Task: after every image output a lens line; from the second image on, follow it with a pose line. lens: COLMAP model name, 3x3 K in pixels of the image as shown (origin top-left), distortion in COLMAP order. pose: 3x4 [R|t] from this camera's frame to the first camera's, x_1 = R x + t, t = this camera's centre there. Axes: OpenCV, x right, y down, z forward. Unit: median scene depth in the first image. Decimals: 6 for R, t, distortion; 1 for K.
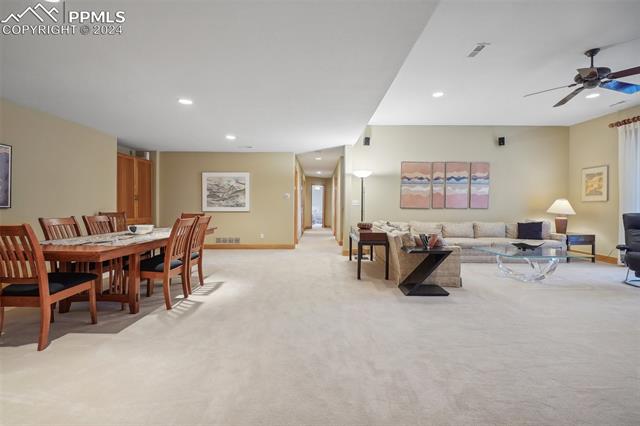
lens RADIAL K [[283.3, 0, 320.8], [0, 283.3, 209.8], [0, 0, 1]] dist [-0.001499, 0.000202]
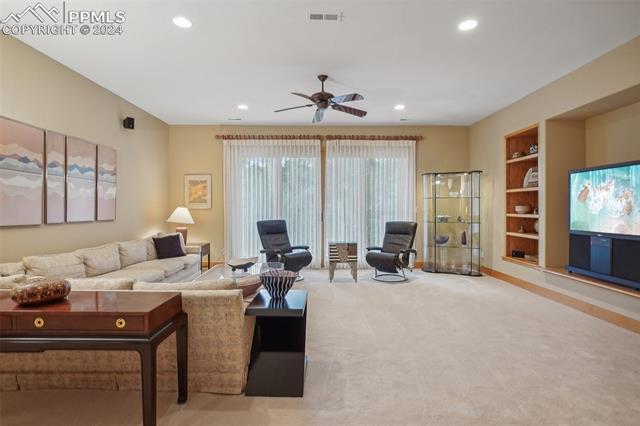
lens RADIAL K [[331.9, 0, 323.3], [0, 331.9, 210.3], [0, 0, 1]] dist [-0.014060, -0.000792]
pose [[-0.004615, -0.010134, 0.999938, -0.172499], [0.014230, 0.999847, 0.010199, -0.028534], [-0.999888, 0.014276, -0.004470, 0.526356]]
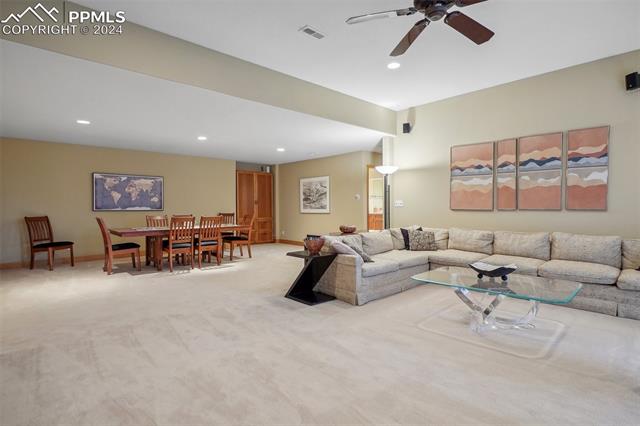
lens RADIAL K [[331.9, 0, 317.7], [0, 331.9, 214.0], [0, 0, 1]] dist [-0.014060, -0.000792]
pose [[0.671957, 0.007338, -0.740554, 0.689333], [-0.001667, 0.999963, 0.008396, -0.001388], [0.740588, -0.004408, 0.671945, 0.161770]]
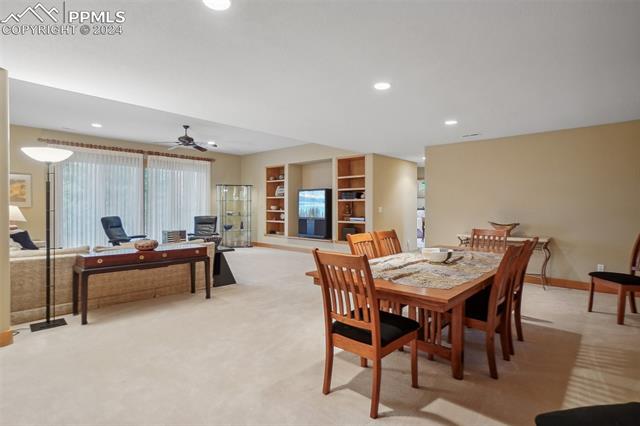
lens RADIAL K [[331.9, 0, 318.7], [0, 331.9, 208.9], [0, 0, 1]] dist [-0.014060, -0.000792]
pose [[-0.729950, -0.008932, 0.683442, -0.567180], [0.005346, 0.999809, 0.018776, -0.037787], [-0.683479, 0.017359, -0.729763, 1.024150]]
